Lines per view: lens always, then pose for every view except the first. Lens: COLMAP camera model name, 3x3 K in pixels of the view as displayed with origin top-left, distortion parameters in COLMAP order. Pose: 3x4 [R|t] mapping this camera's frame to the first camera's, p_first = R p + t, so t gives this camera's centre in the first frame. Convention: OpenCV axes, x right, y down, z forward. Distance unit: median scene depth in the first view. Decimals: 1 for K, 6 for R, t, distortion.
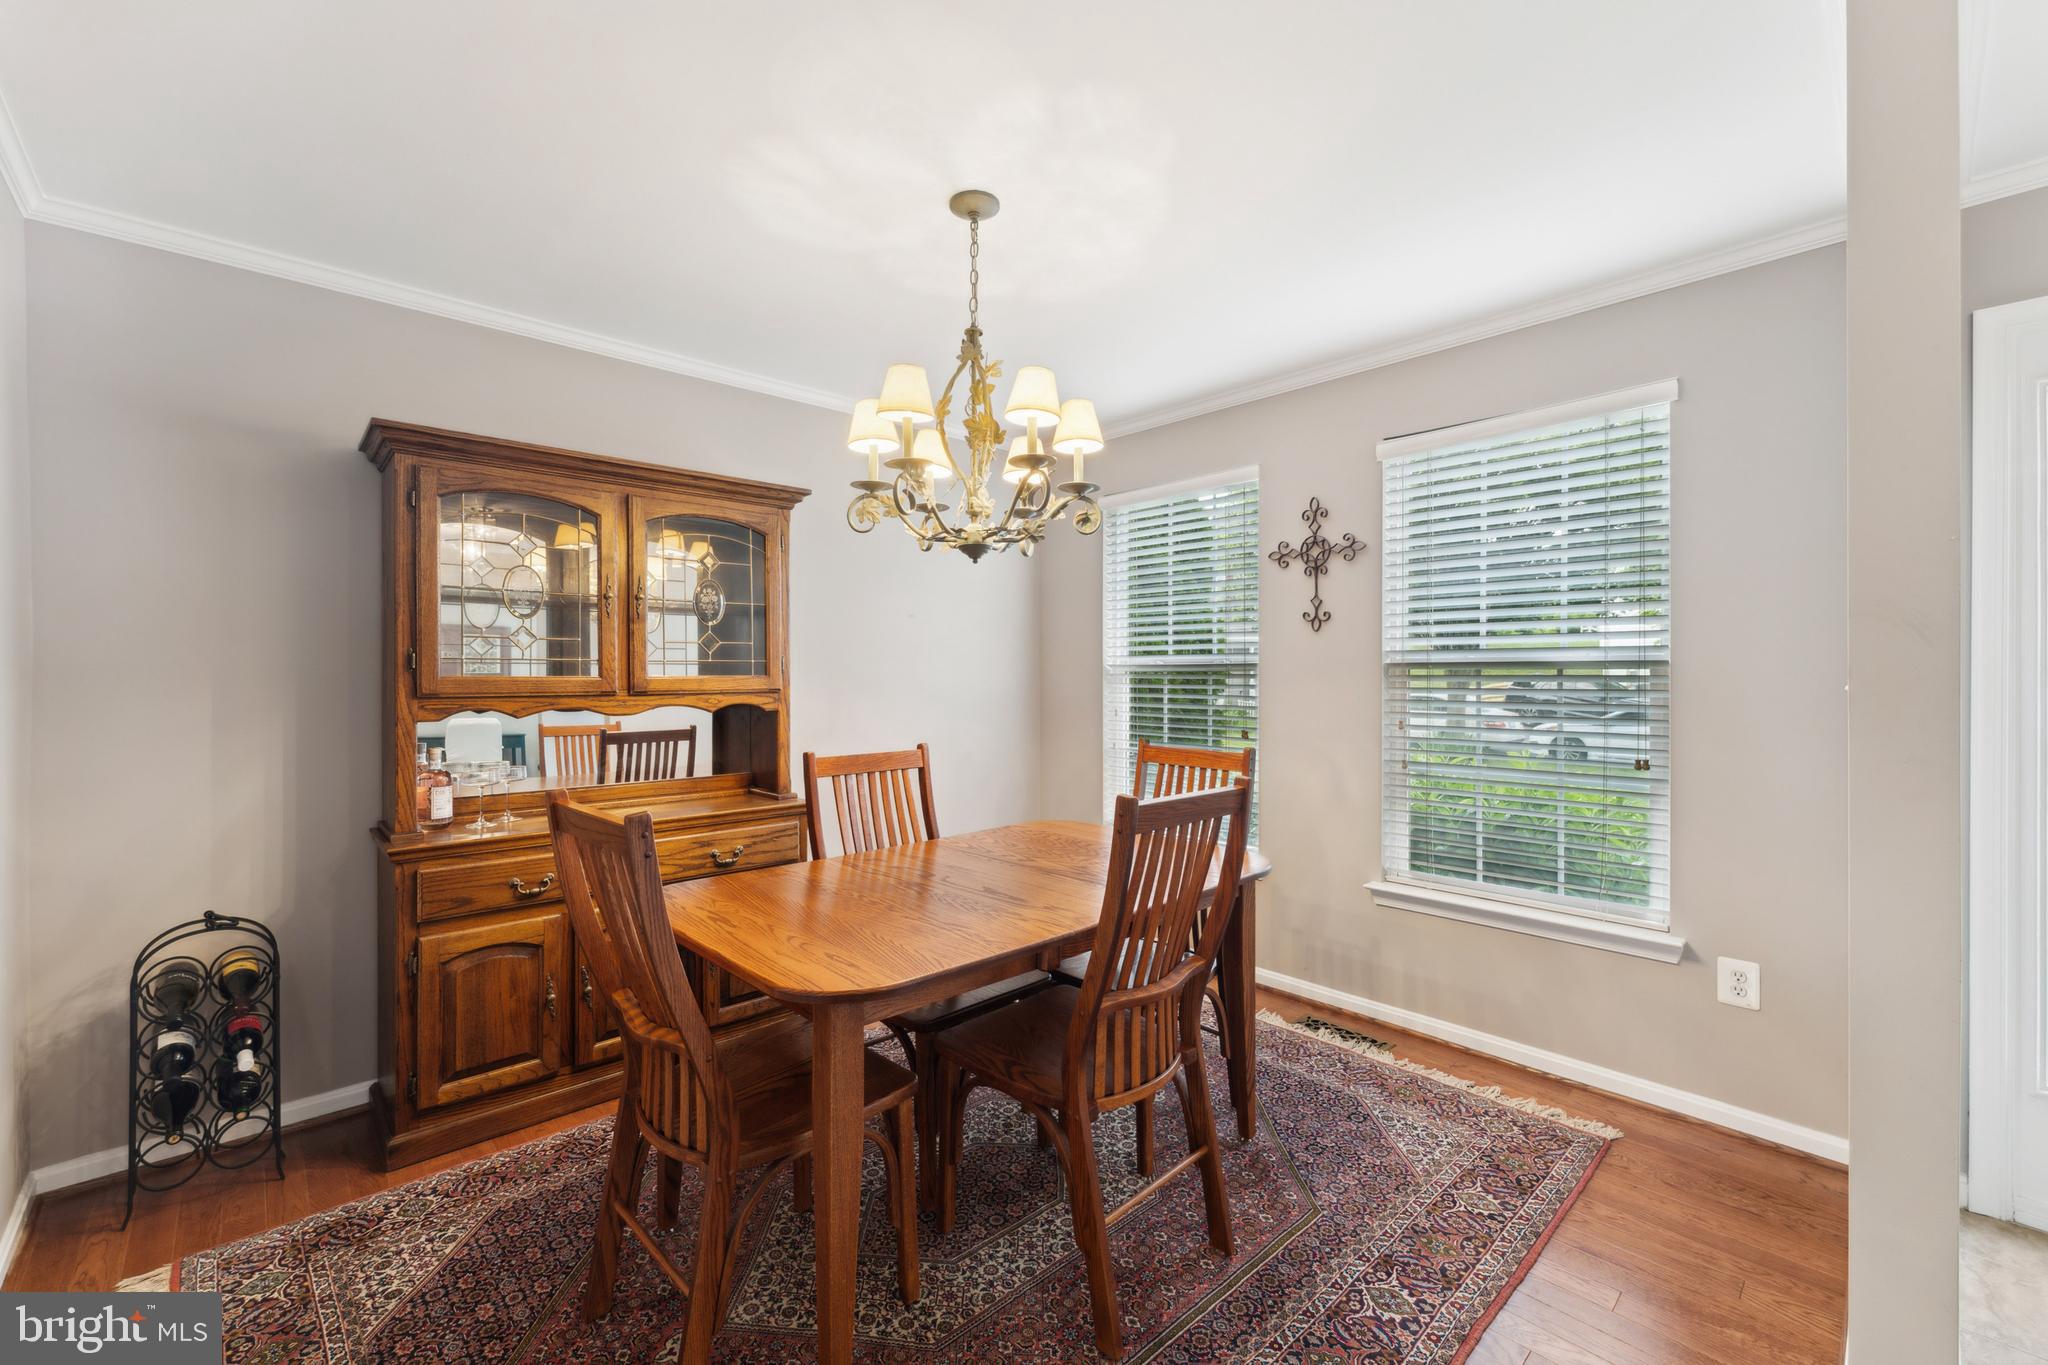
lens RADIAL K [[843.5, 0, 1023.4], [0, 843.5, 677.1], [0, 0, 1]] dist [0.000218, 0.000375]
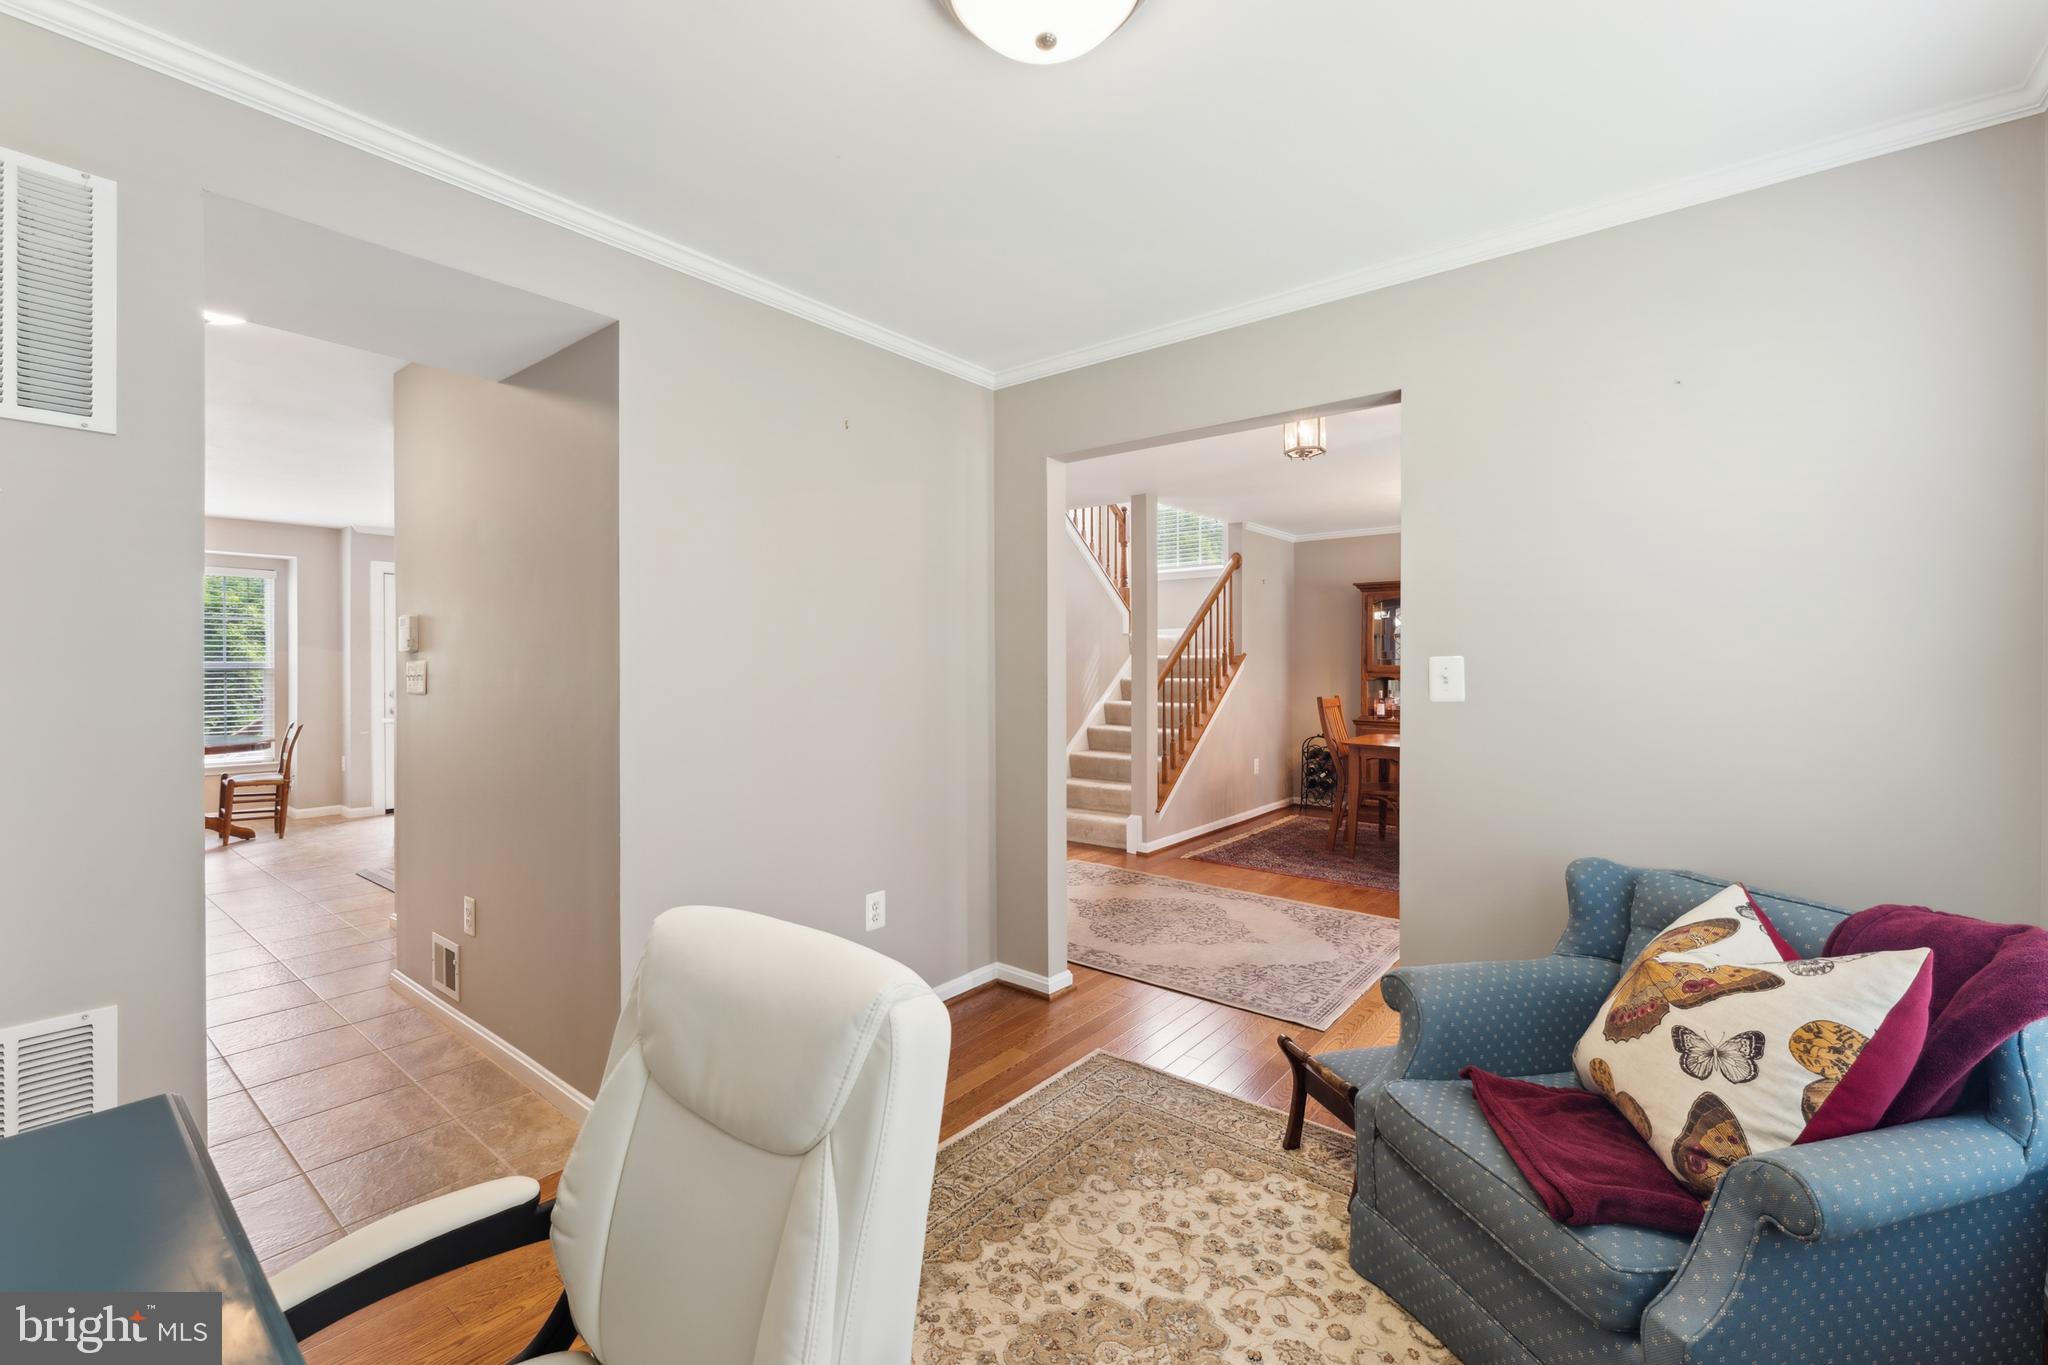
lens RADIAL K [[843.5, 0, 1023.4], [0, 843.5, 677.1], [0, 0, 1]] dist [0.000218, 0.000375]
pose [[0.137508, 0.016668, -0.990360, 2.085808], [-0.003259, 0.999861, 0.016375, -0.003325], [0.990495, 0.000976, 0.137543, -0.624946]]
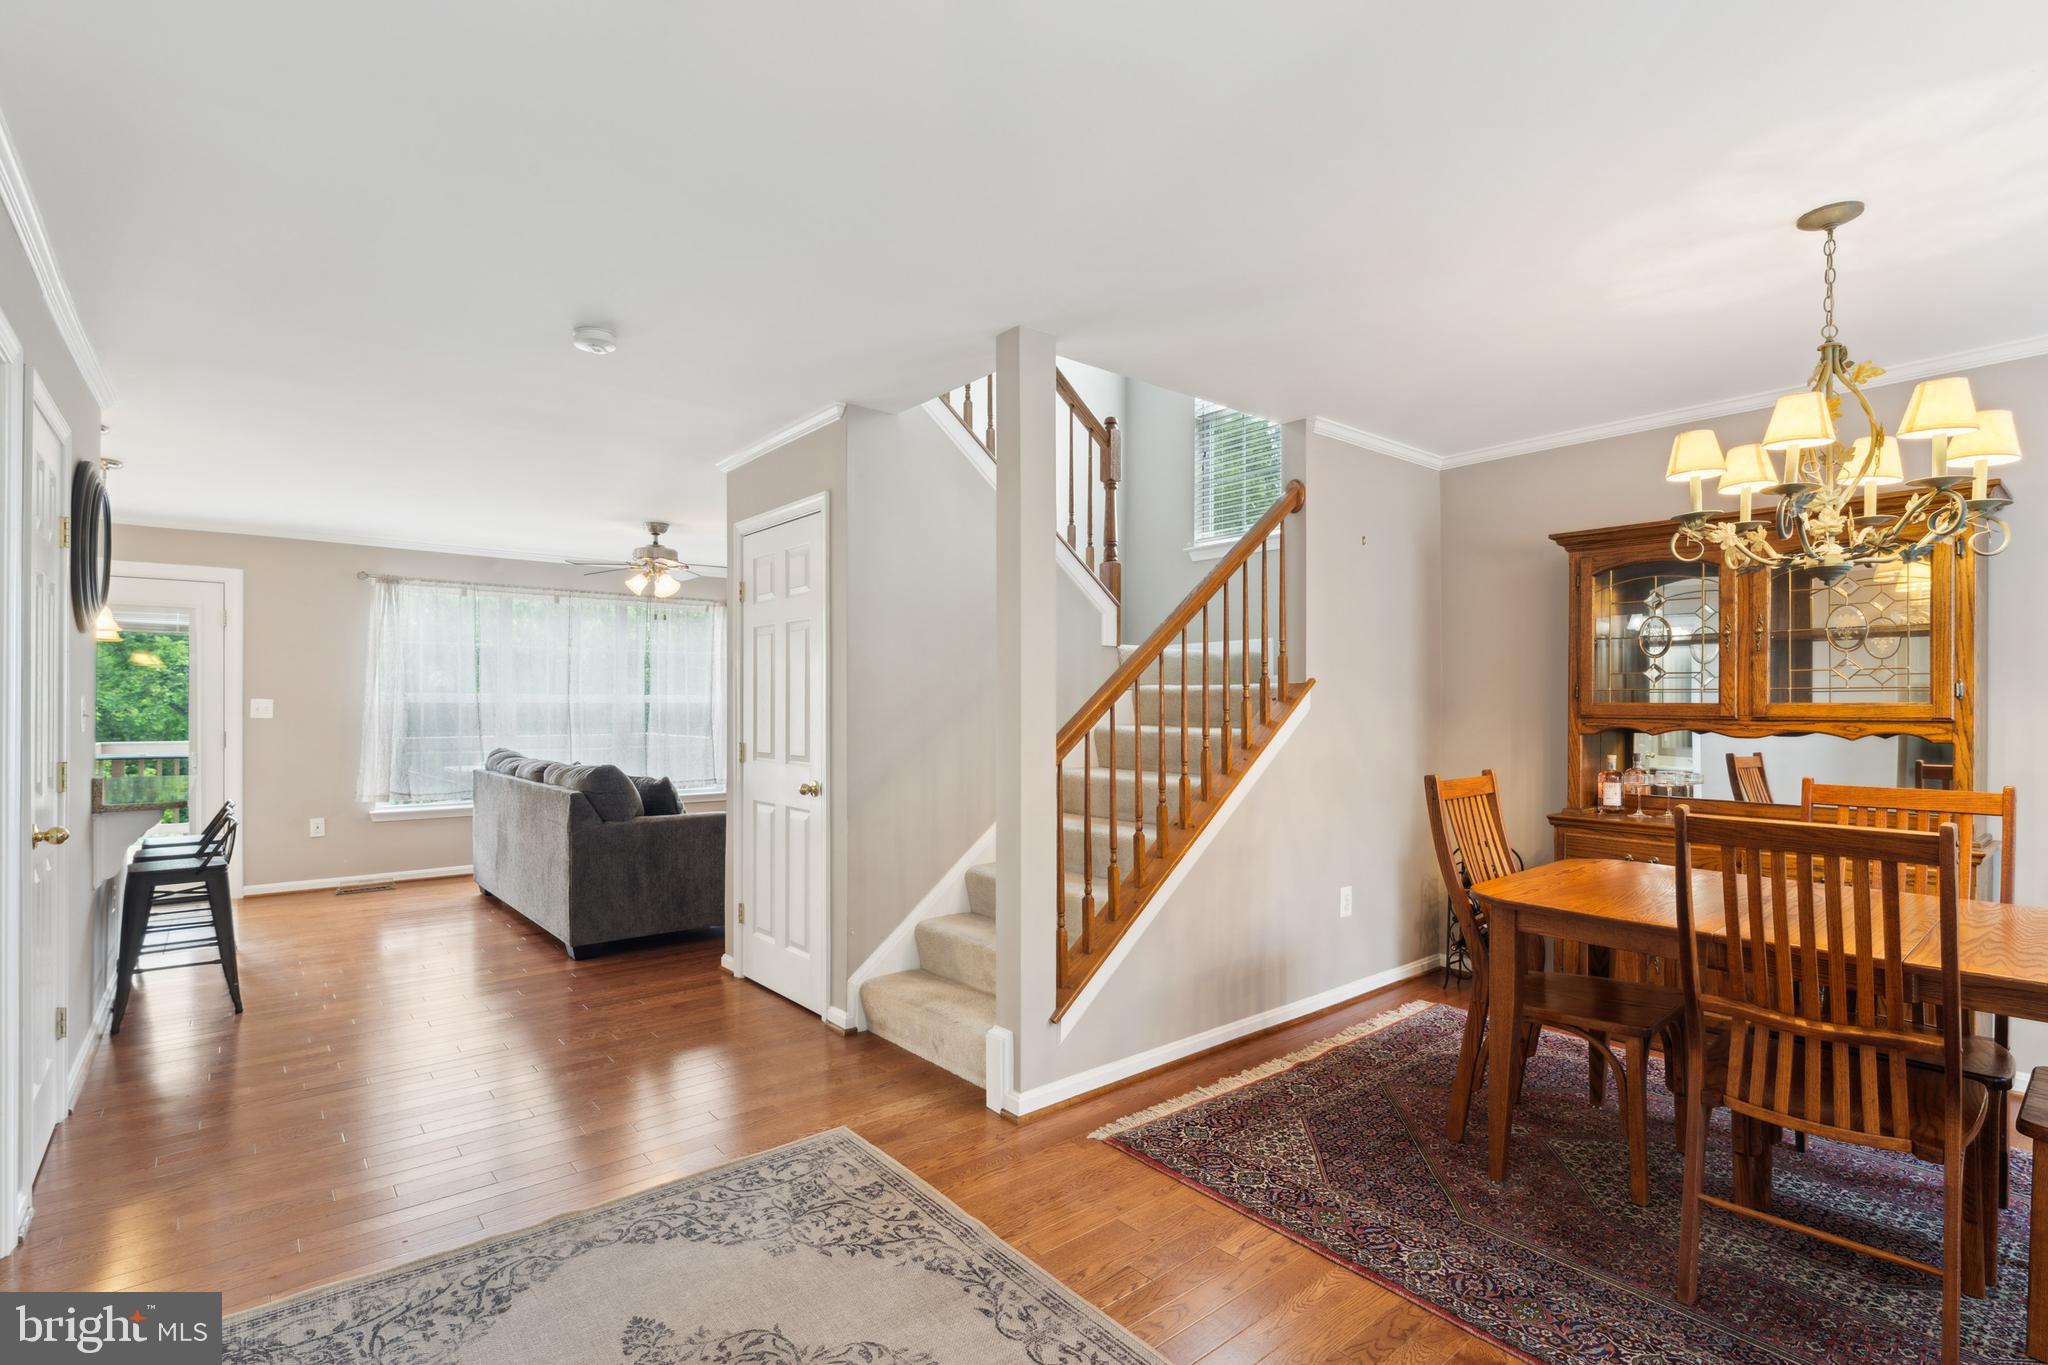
lens RADIAL K [[968.6, 0, 1027.3], [0, 968.6, 713.0], [0, 0, 1]] dist [-0.000745, -0.000155]
pose [[-0.051187, 0.009997, -0.998639, 1.001595], [-0.004551, 0.999937, 0.010243, 0.003475], [0.998679, 0.005069, -0.051138, 0.128940]]
